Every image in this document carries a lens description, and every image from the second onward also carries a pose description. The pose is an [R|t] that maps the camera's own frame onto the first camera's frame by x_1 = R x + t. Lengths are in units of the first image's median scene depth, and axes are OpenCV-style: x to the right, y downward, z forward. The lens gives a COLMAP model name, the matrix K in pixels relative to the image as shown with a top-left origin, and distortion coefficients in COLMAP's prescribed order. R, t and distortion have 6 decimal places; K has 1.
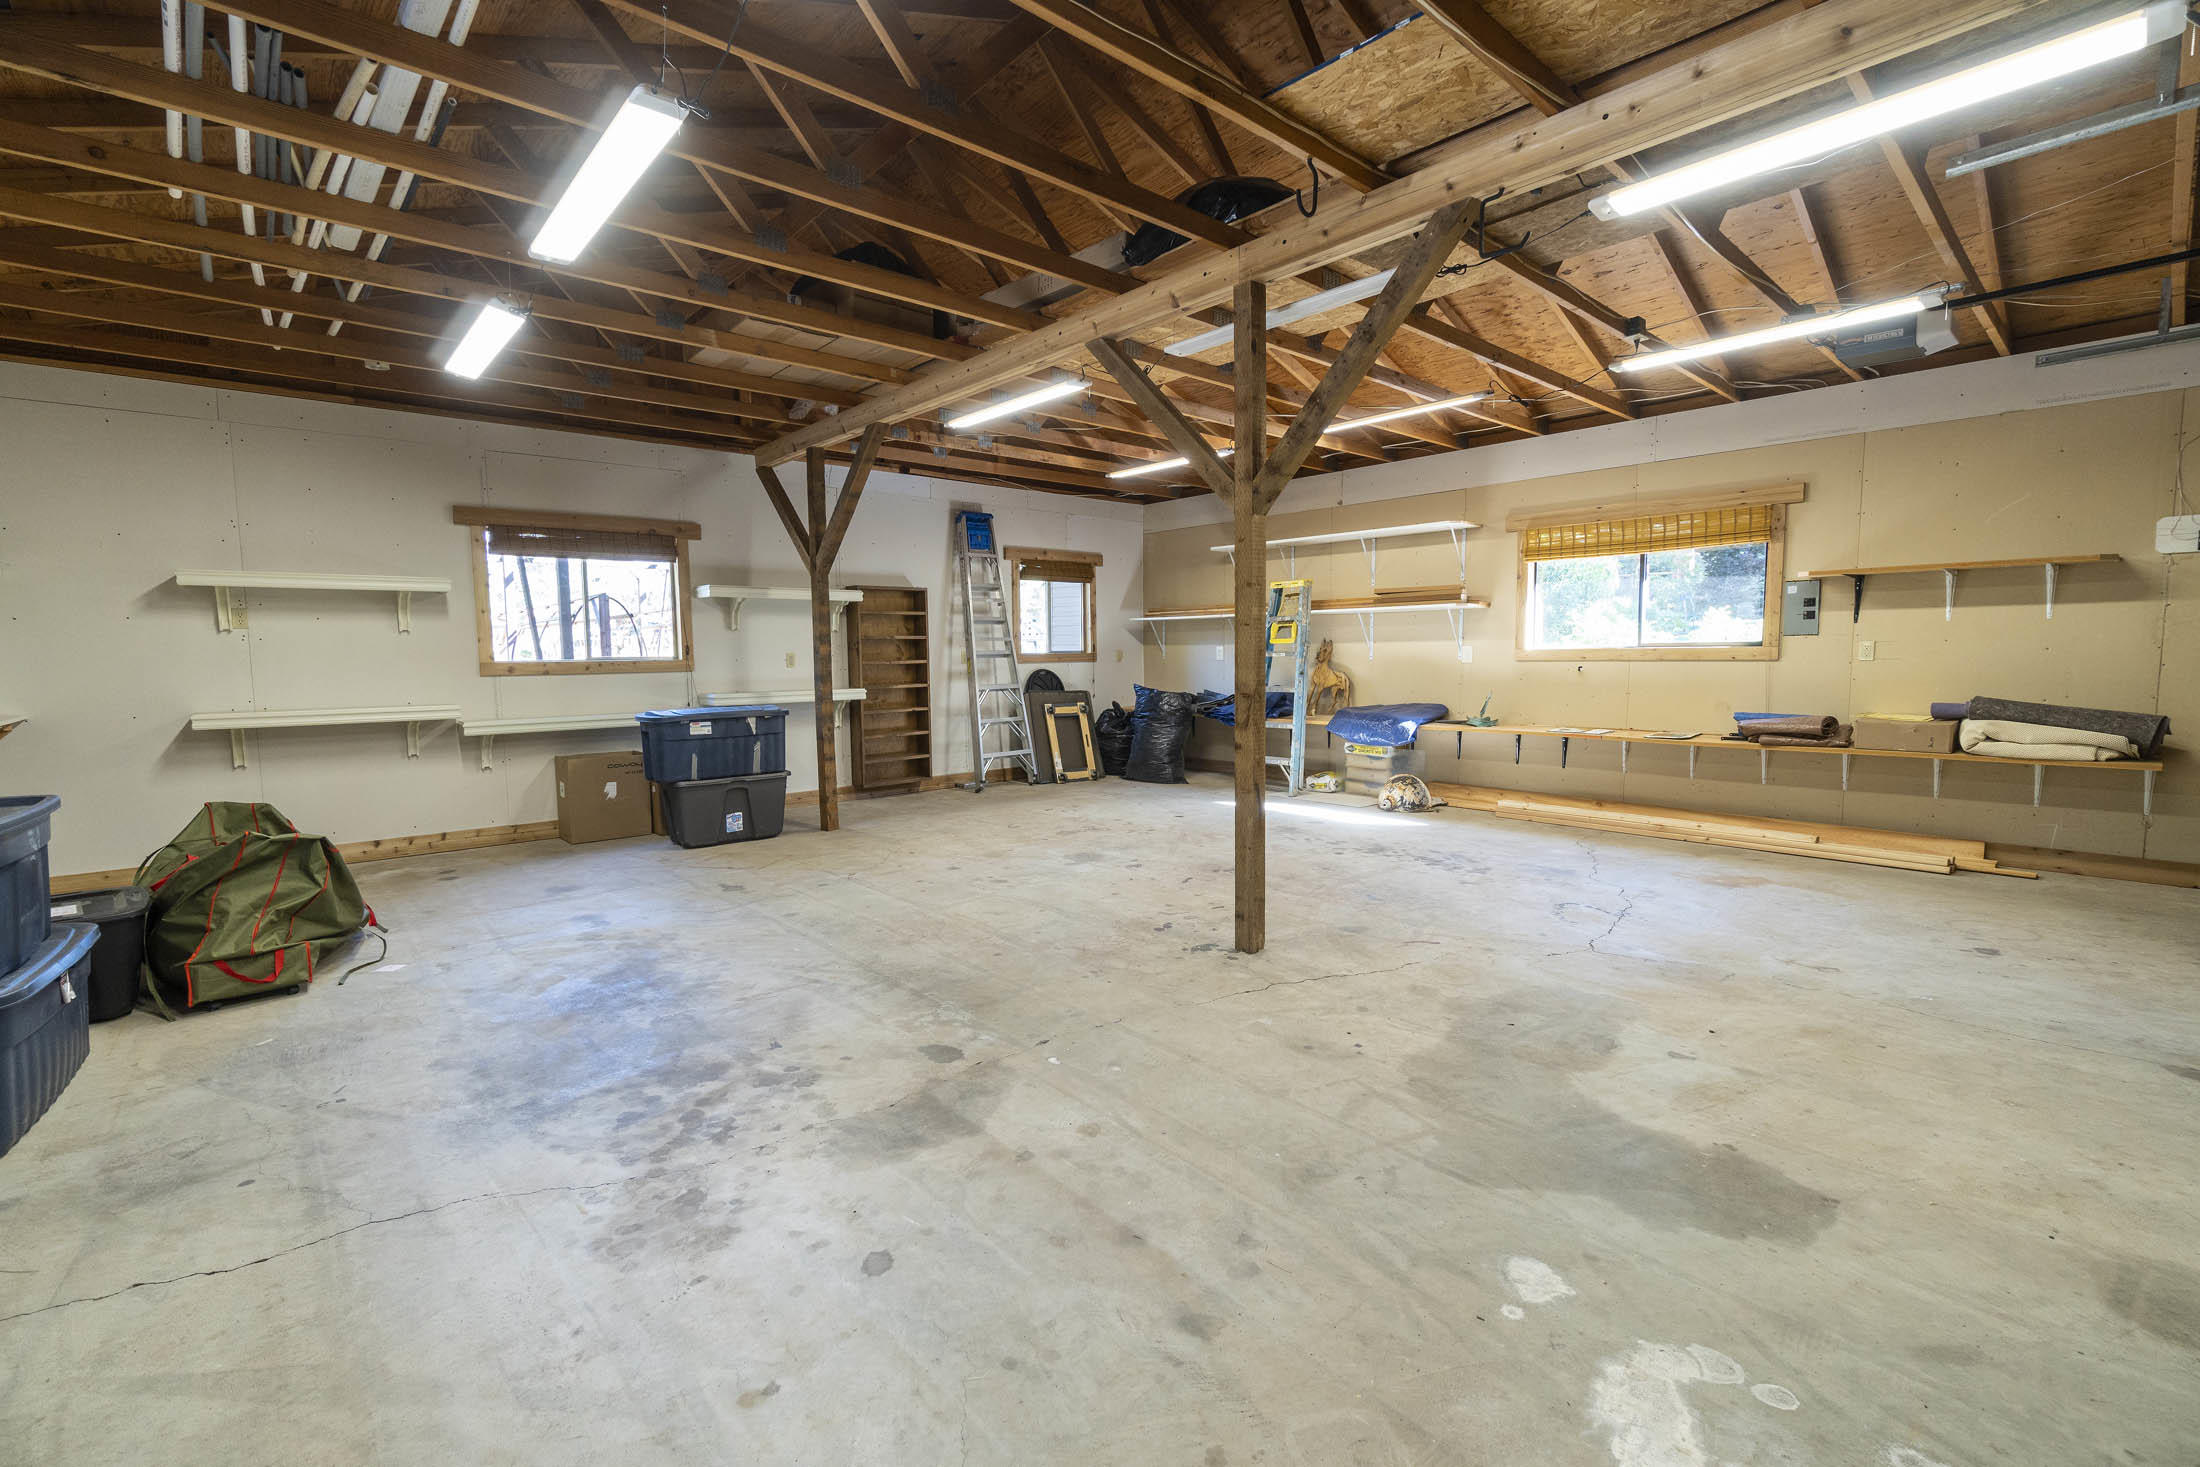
lens RADIAL K [[965.3, 0, 1100.0], [0, 965.3, 733.5], [0, 0, 1]] dist [-0.011484, -0.000324]
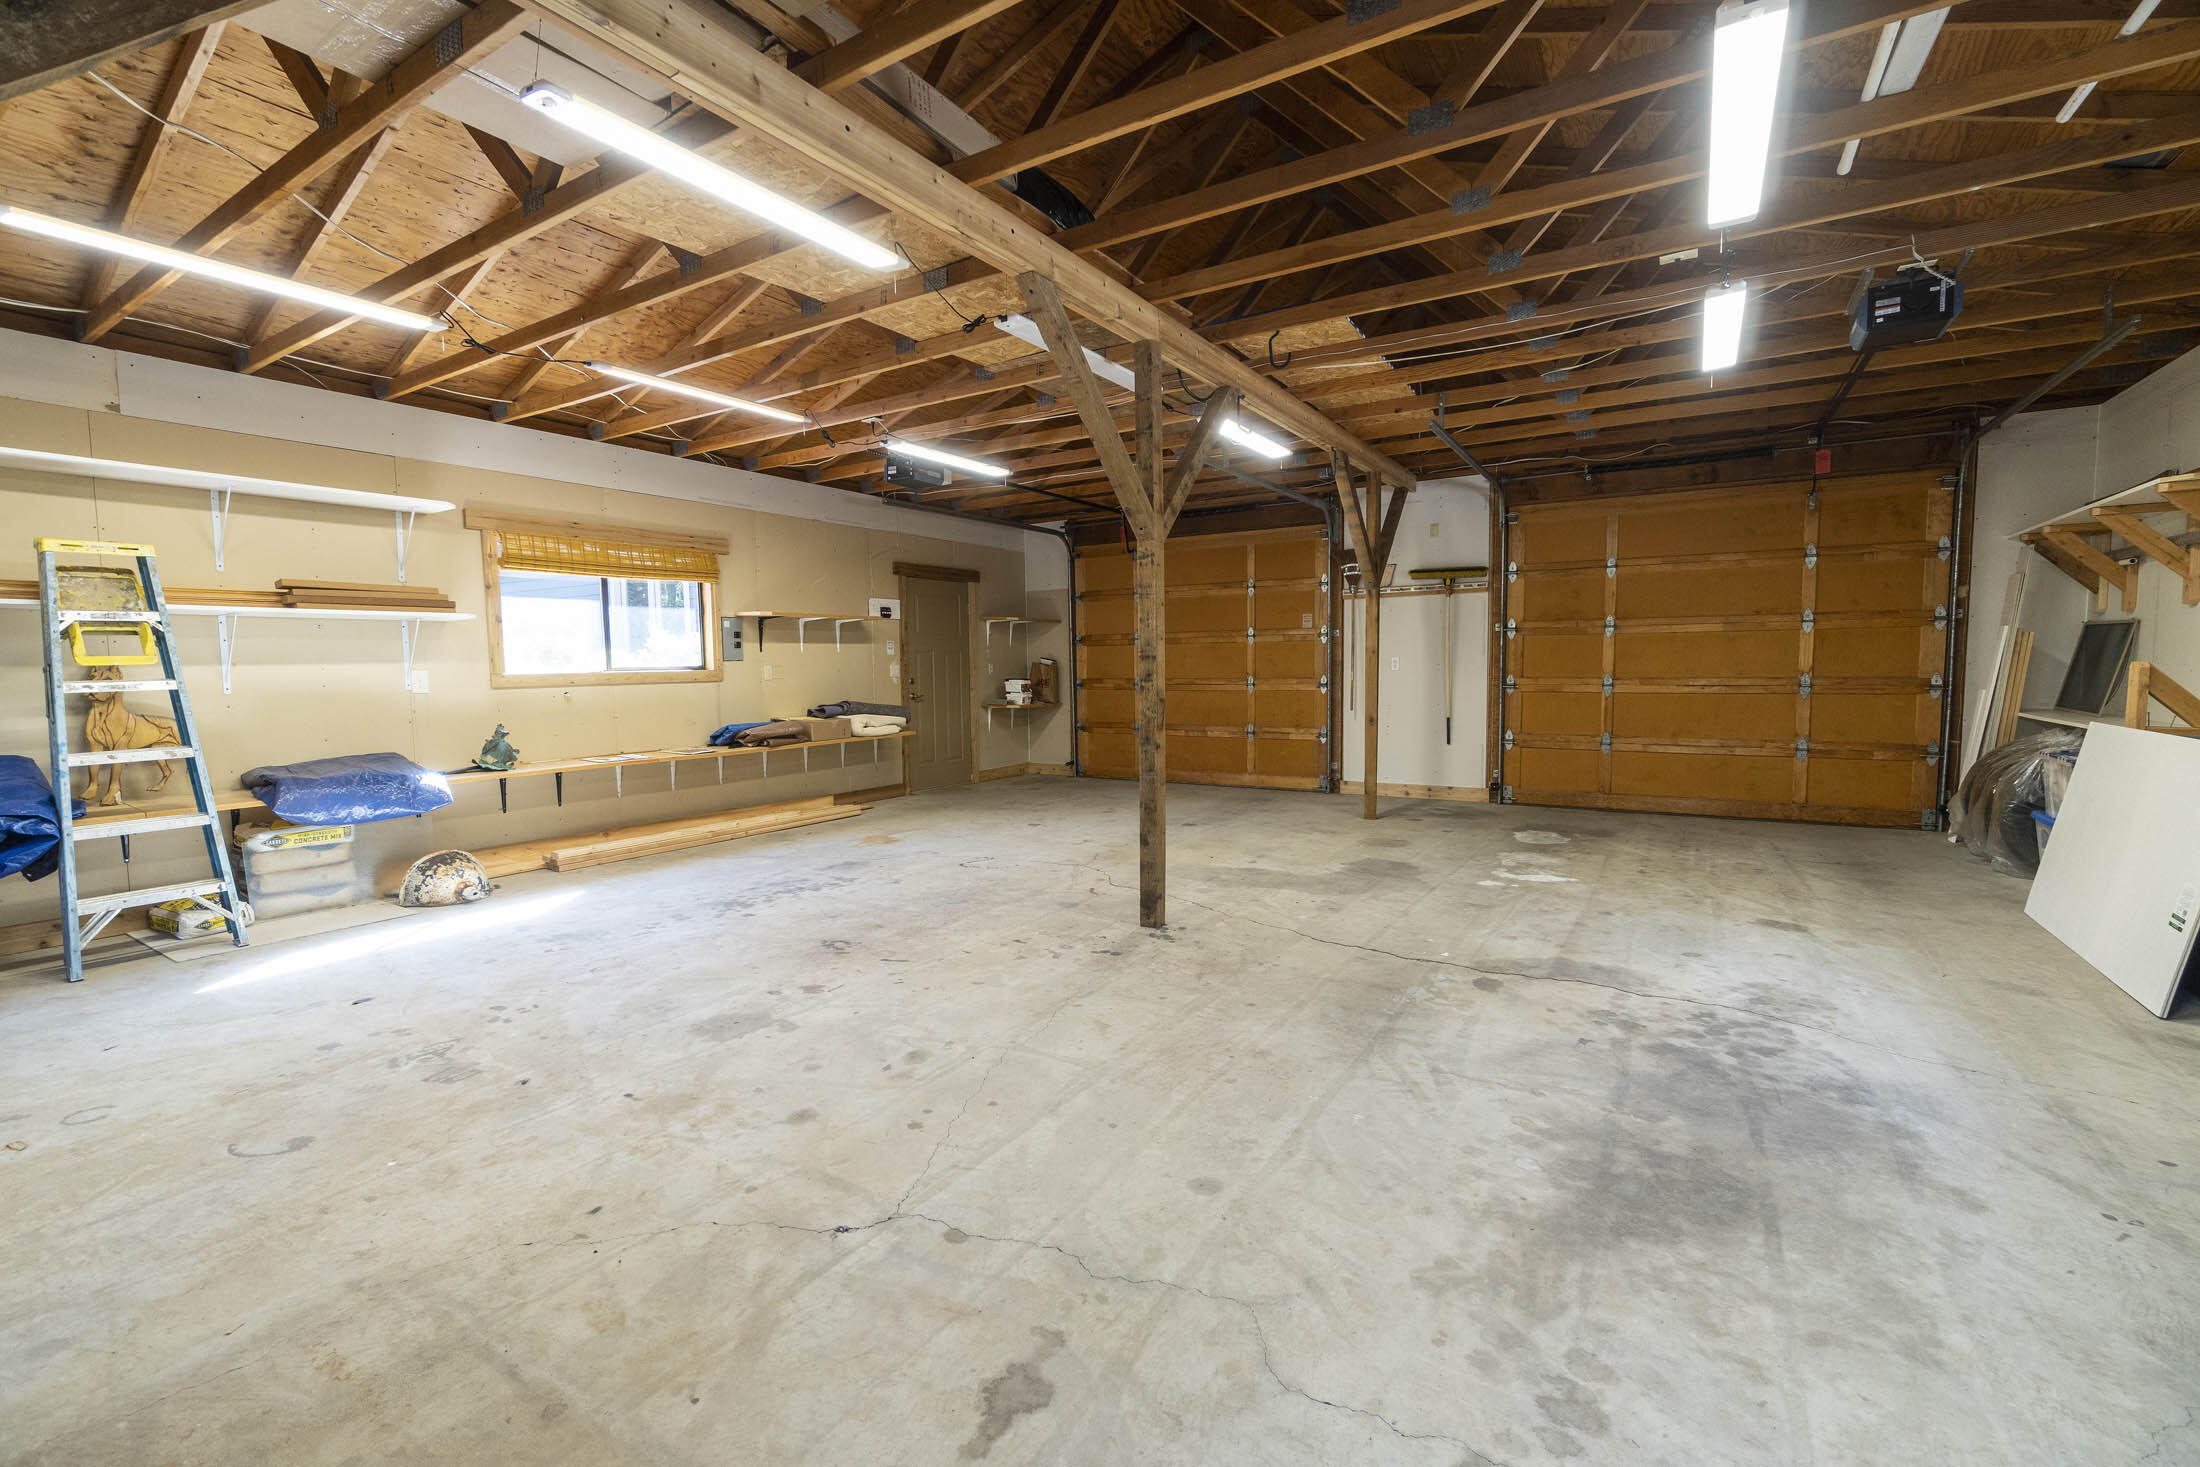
lens RADIAL K [[929.4, 0, 1100.0], [0, 929.4, 733.5], [0, 0, 1]] dist [-0.001759, -0.000487]
pose [[-0.277622, -0.058955, 0.958880, -1.101853], [0.098276, 0.991136, 0.089391, -0.134091], [-0.955651, 0.119051, -0.269367, 1.690724]]
